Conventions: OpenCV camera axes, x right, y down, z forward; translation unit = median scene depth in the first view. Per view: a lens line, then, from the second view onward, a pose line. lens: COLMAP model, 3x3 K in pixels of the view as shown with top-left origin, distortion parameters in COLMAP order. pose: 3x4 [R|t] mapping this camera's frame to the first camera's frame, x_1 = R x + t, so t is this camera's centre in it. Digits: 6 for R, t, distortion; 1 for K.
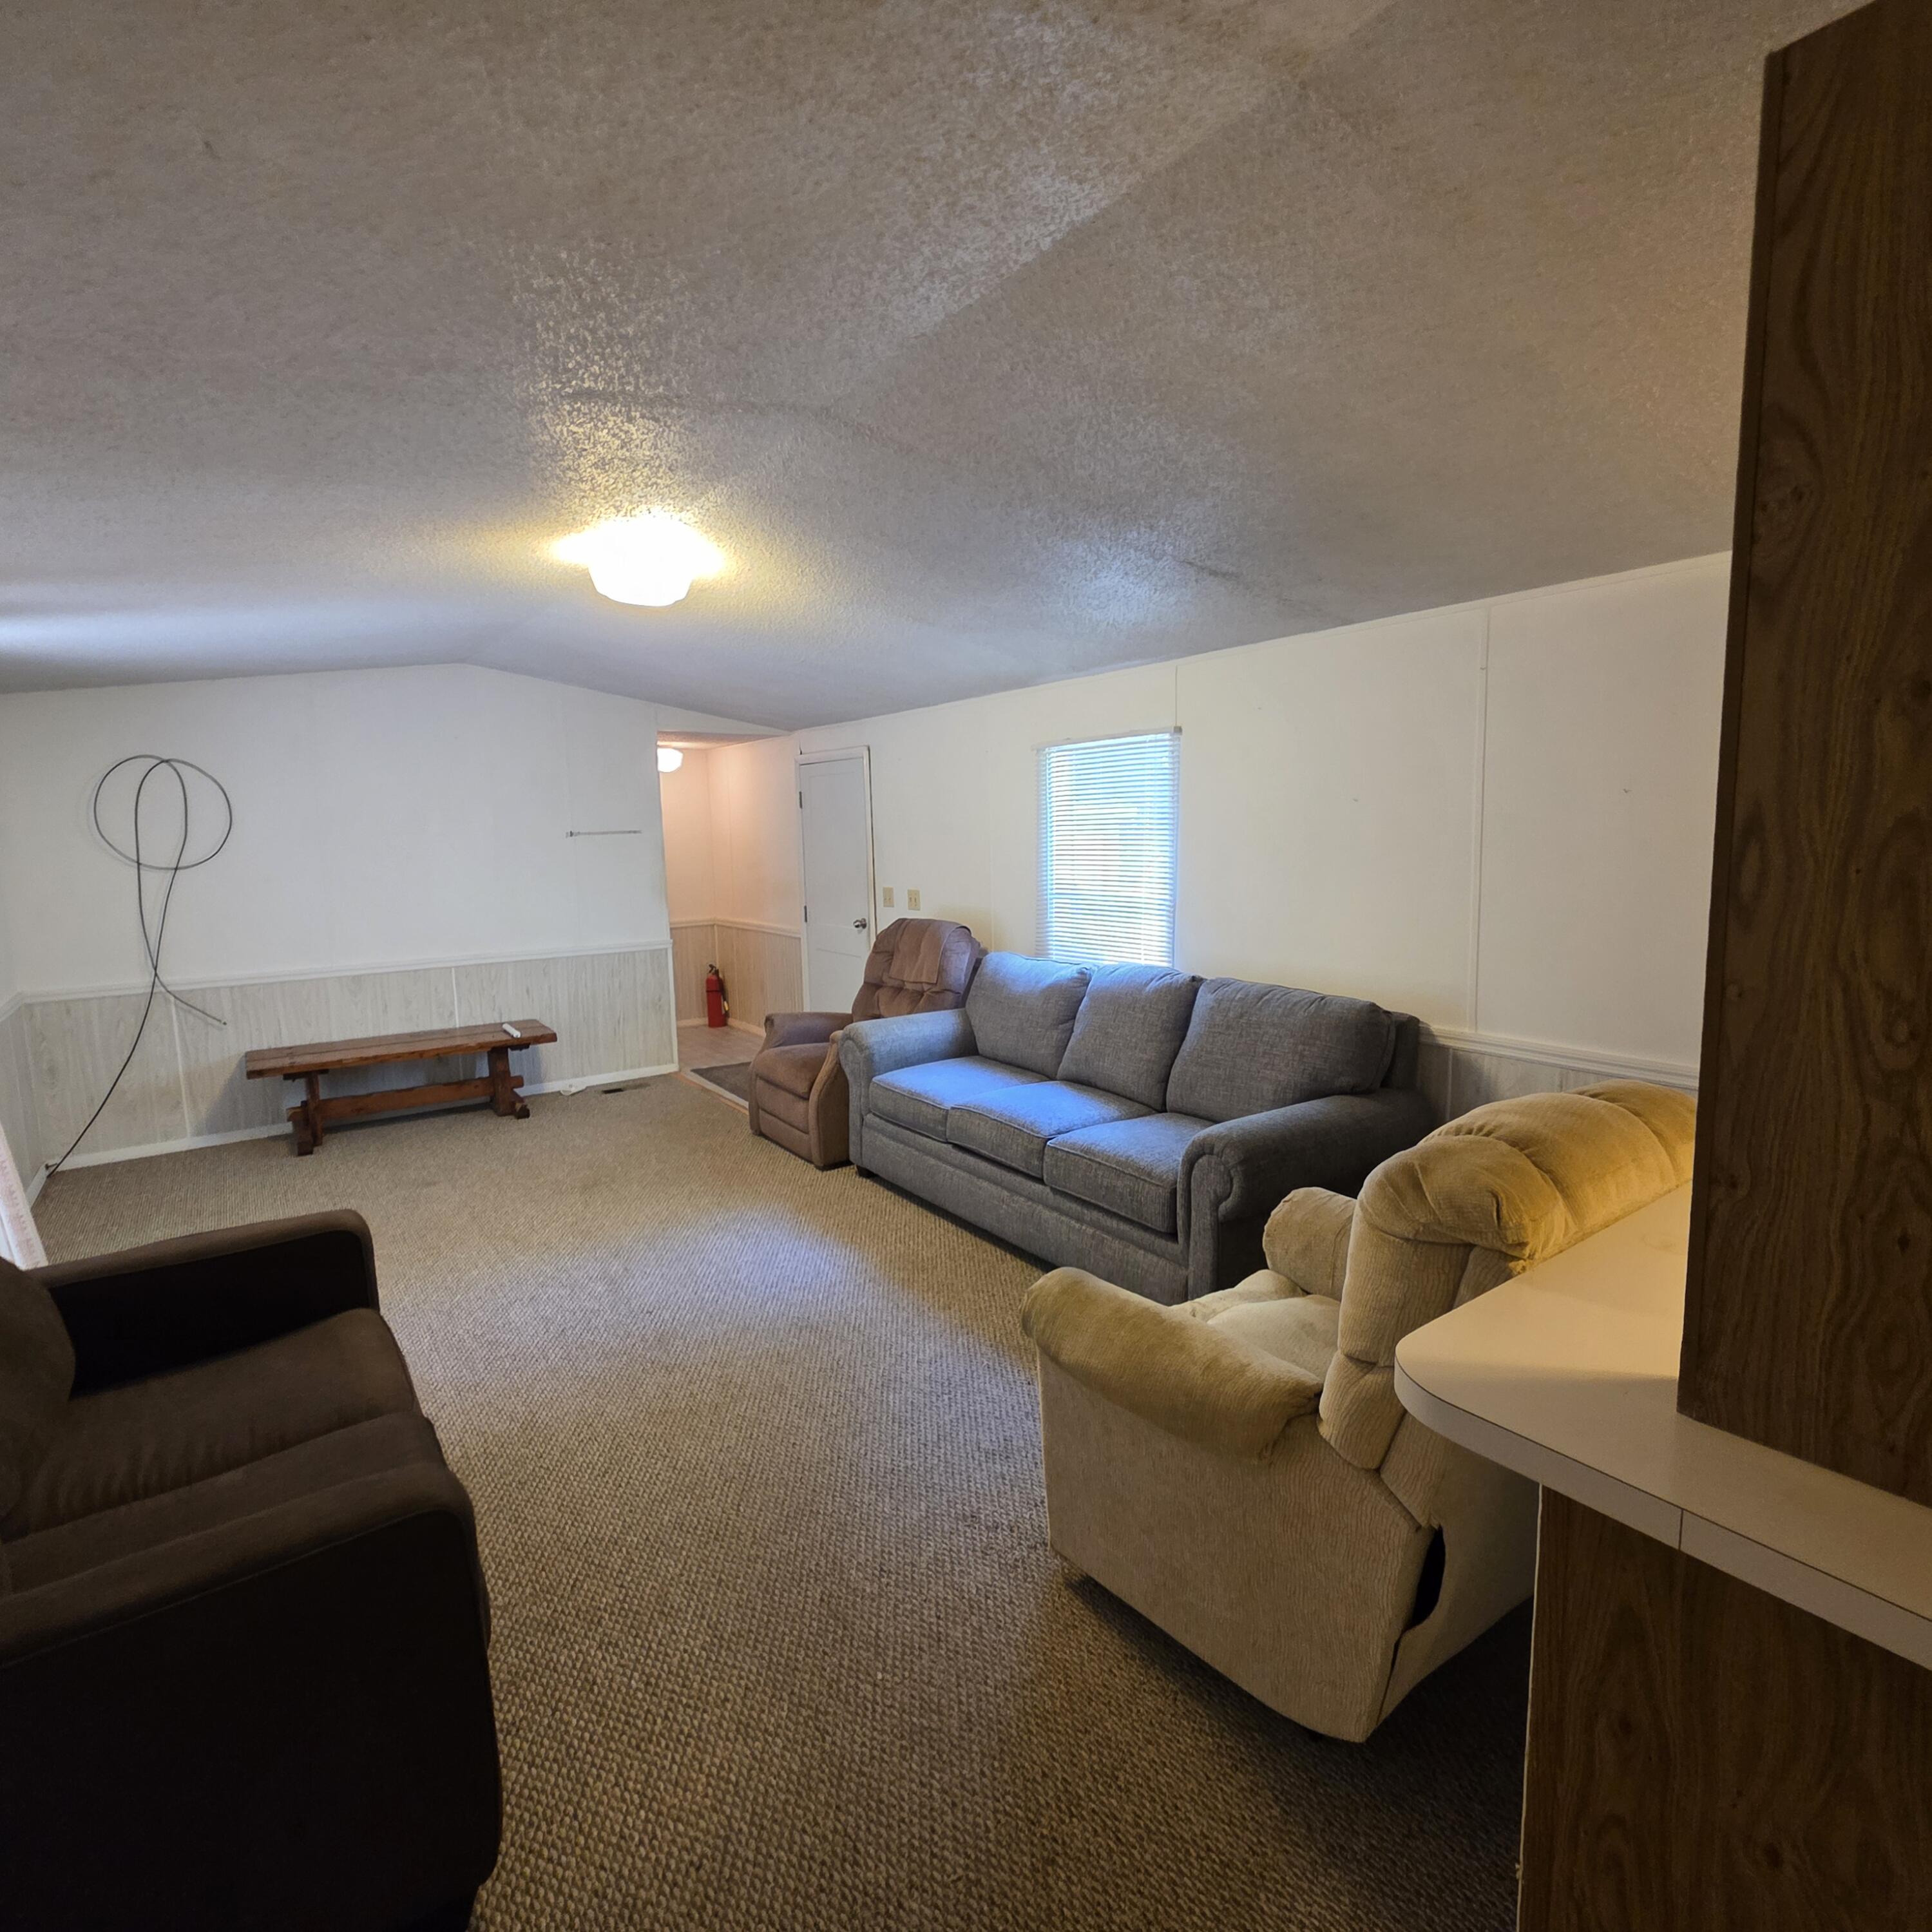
lens RADIAL K [[1029.4, 0, 977.1], [0, 1029.4, 962.2], [0, 0, 1]] dist [0.007701, -0.002560]
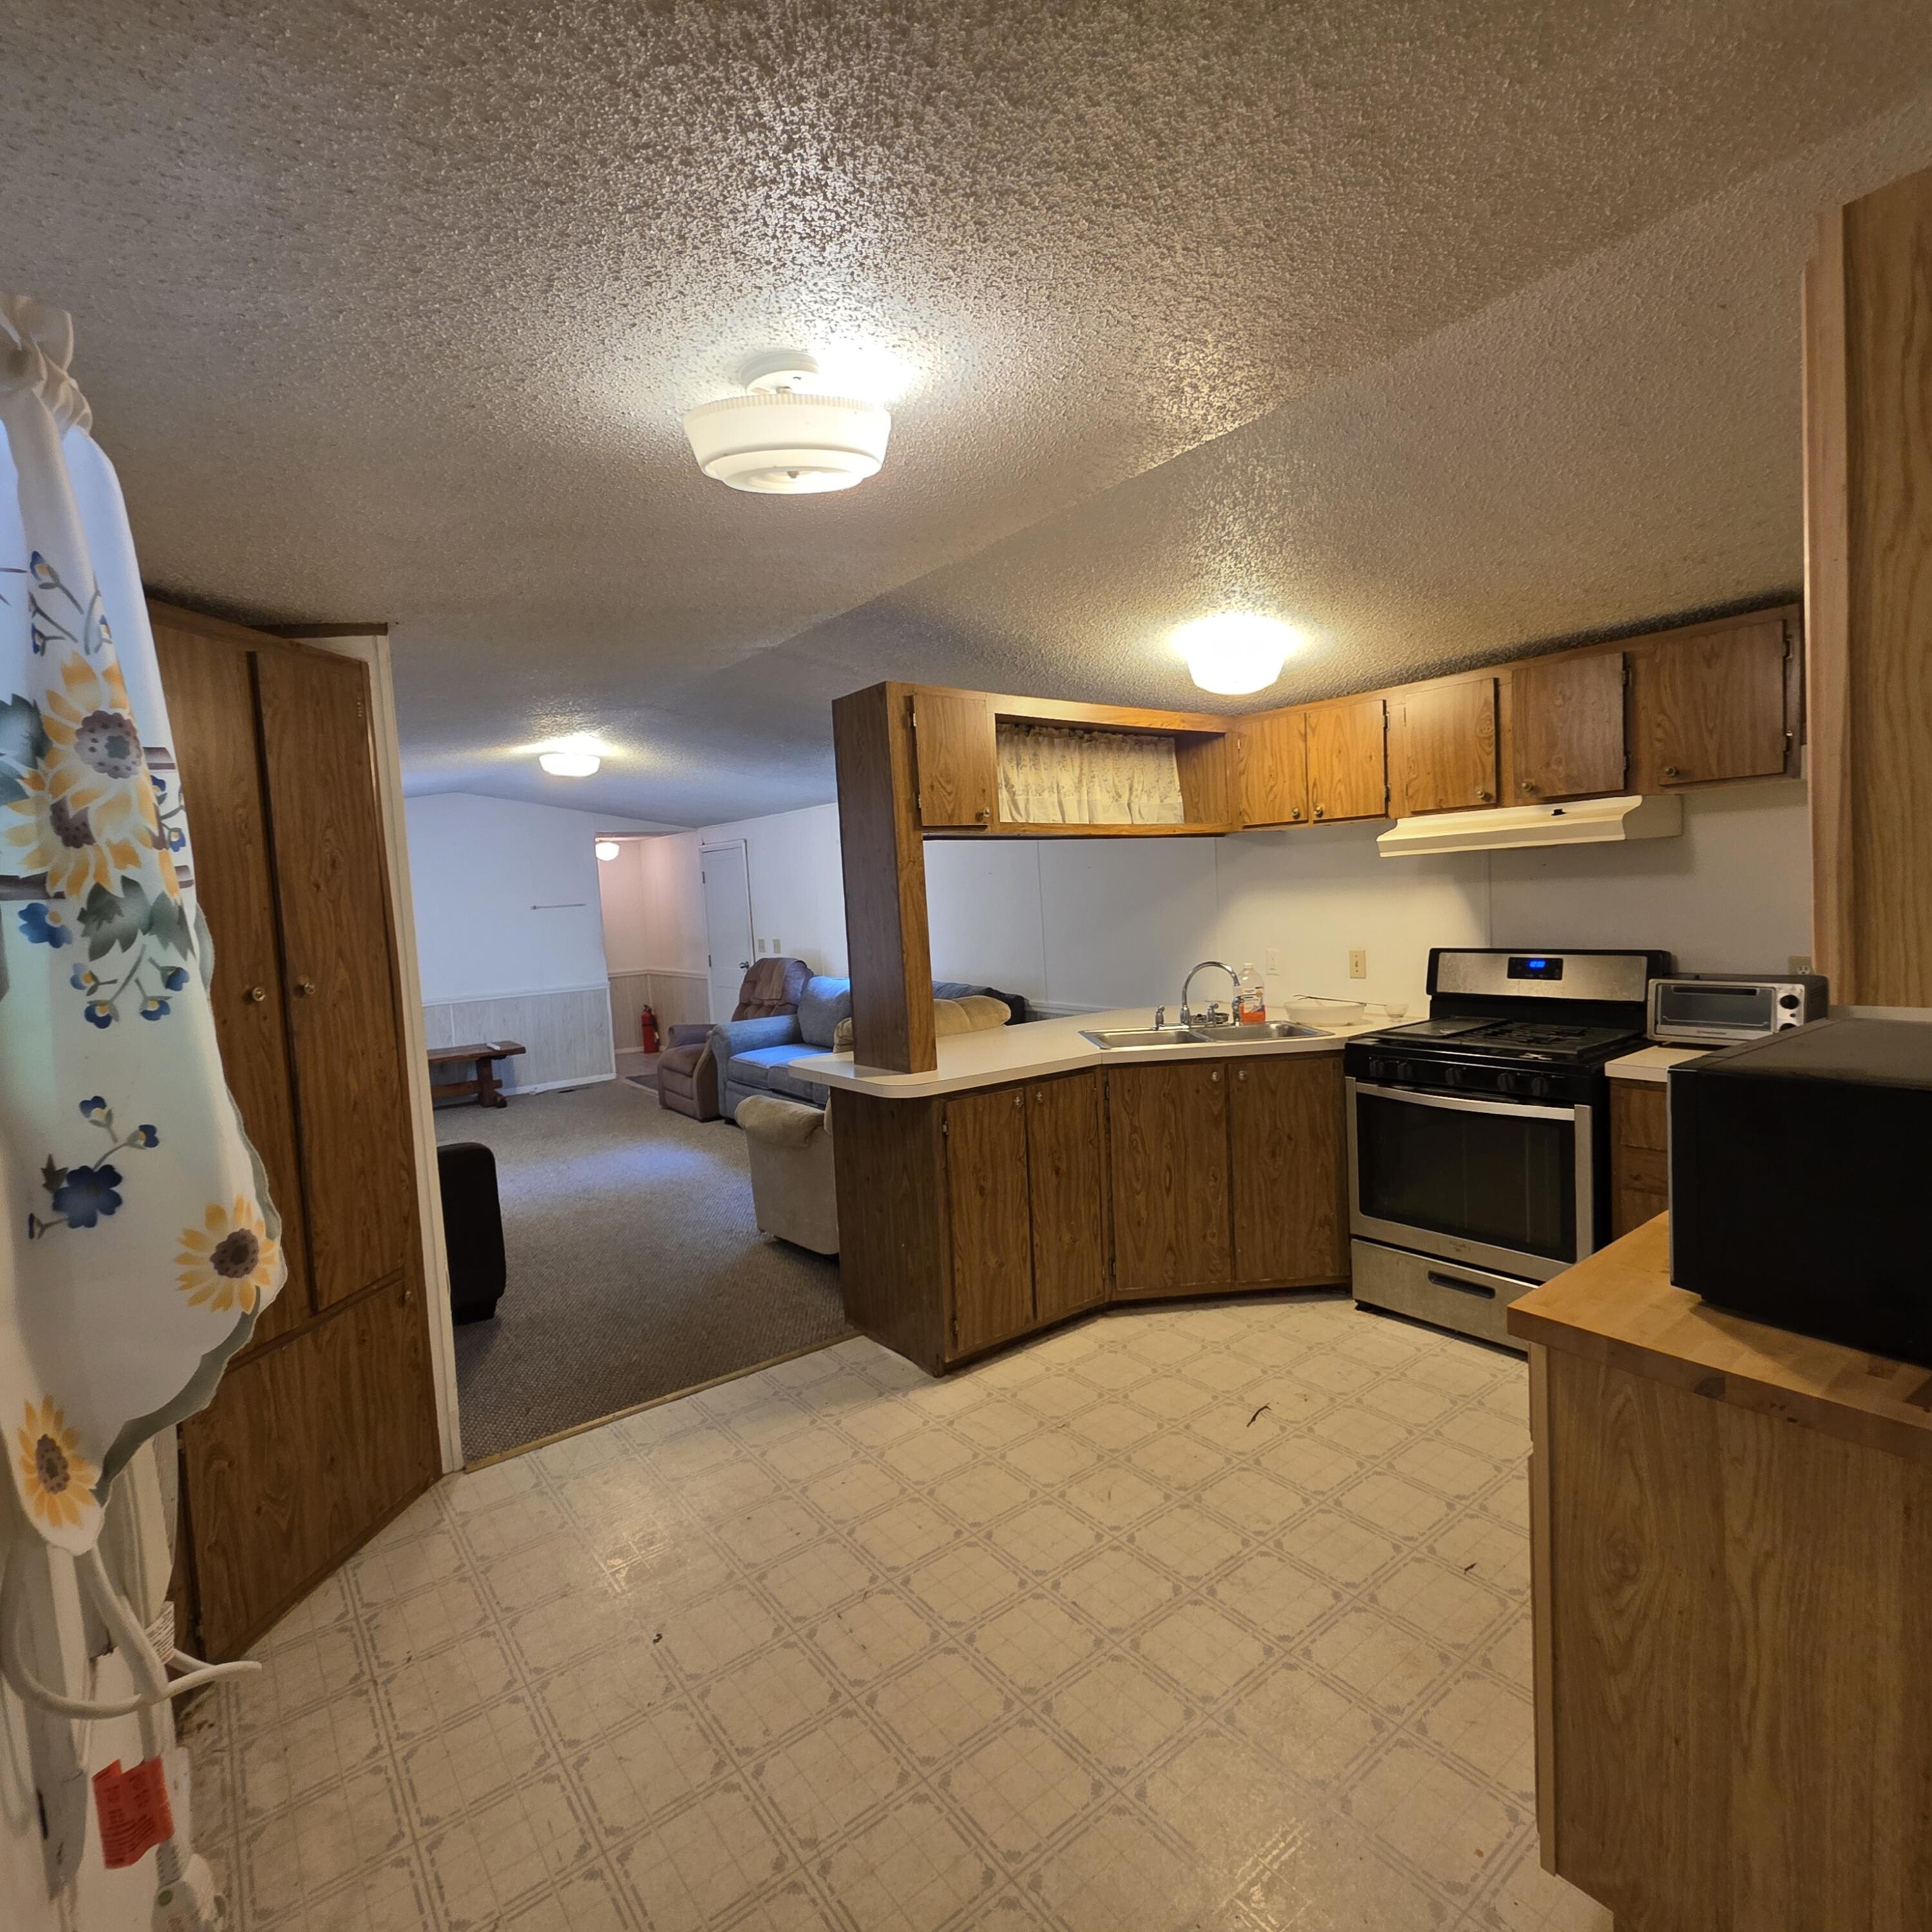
lens RADIAL K [[1029.4, 0, 972.0], [0, 1029.4, 958.0], [0, 0, 1]] dist [0.007701, -0.002560]
pose [[0.999124, -0.035559, 0.022082, 0.230083], [0.036859, 0.997423, -0.061560, 0.070217], [-0.019836, 0.062320, 0.997859, -0.560404]]
